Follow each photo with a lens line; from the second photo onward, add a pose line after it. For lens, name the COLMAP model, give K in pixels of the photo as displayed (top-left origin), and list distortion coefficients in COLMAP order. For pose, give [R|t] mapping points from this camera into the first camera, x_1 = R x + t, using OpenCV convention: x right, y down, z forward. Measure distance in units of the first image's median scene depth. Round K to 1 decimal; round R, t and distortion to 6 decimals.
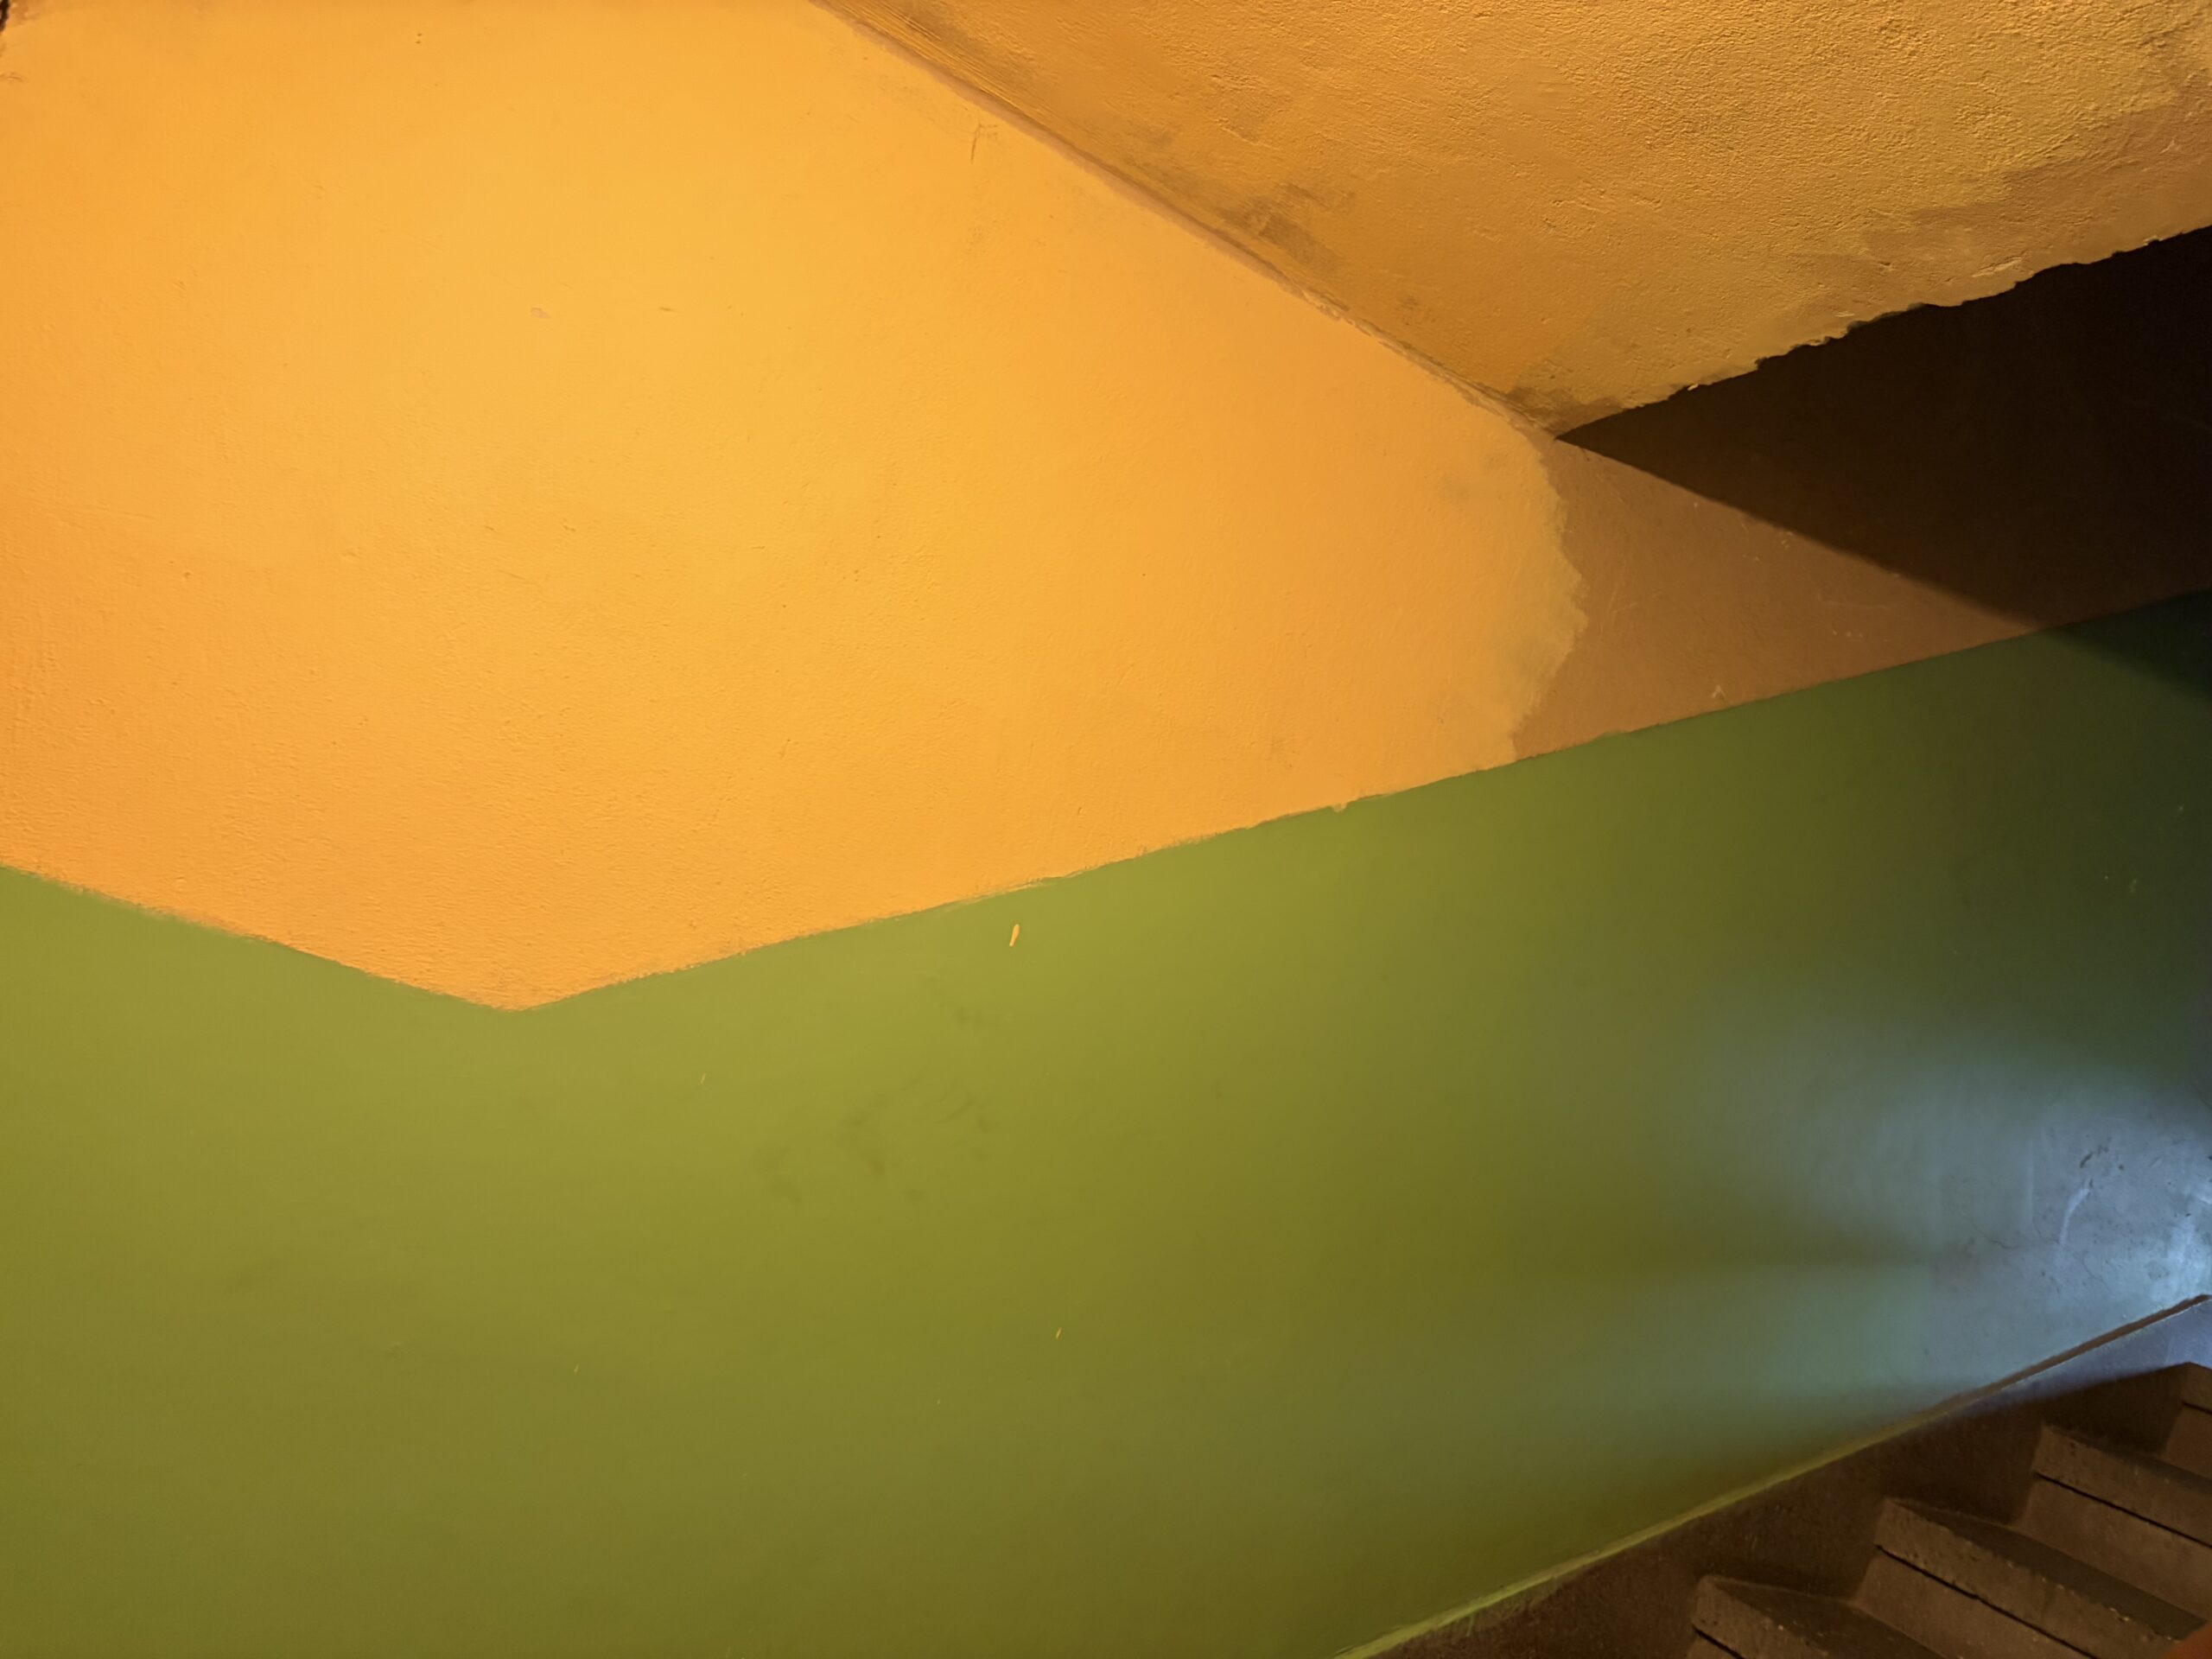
lens RADIAL K [[1672.6, 0, 1092.6], [0, 1672.6, 816.0], [0, 0, 1]] dist [0.032449, -0.026931]
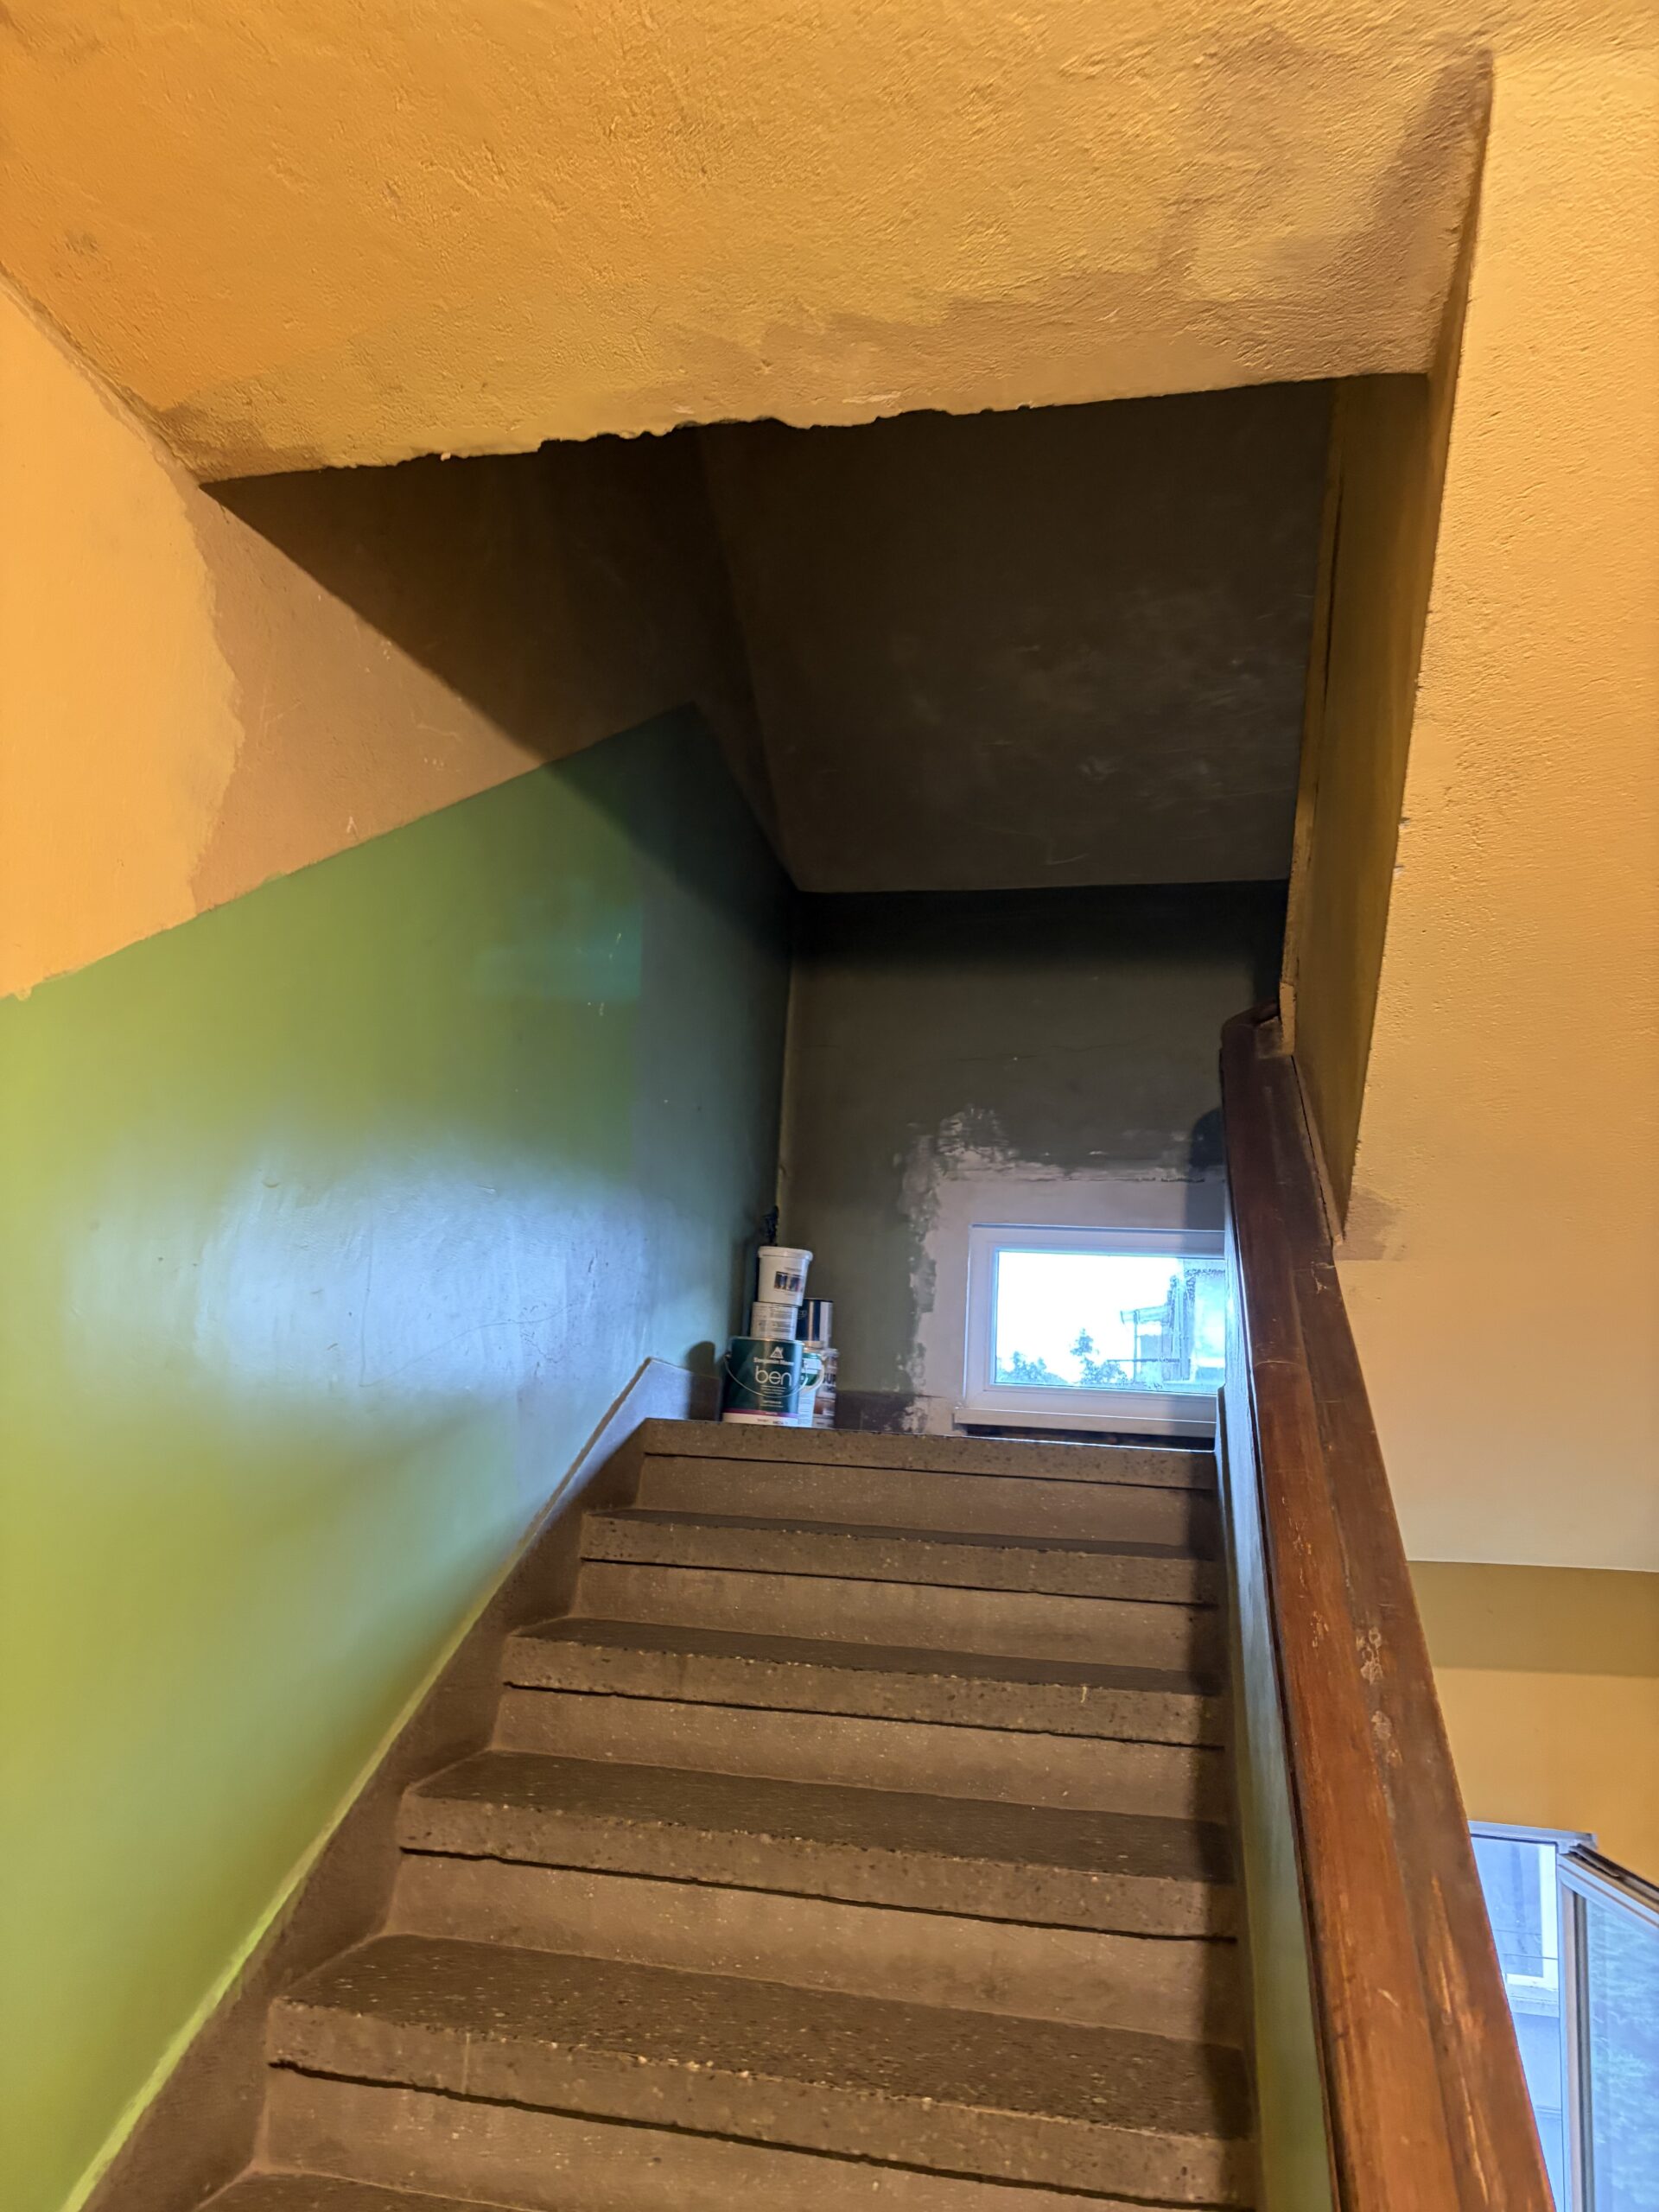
lens RADIAL K [[1672.6, 0, 828.7], [0, 1672.6, 1123.5], [0, 0, 1]] dist [0.032449, -0.026931]
pose [[0.582036, -0.130900, 0.802558, -0.206507], [0.034156, 0.990023, 0.136705, -0.033411], [-0.812446, -0.052155, 0.580700, 0.308480]]
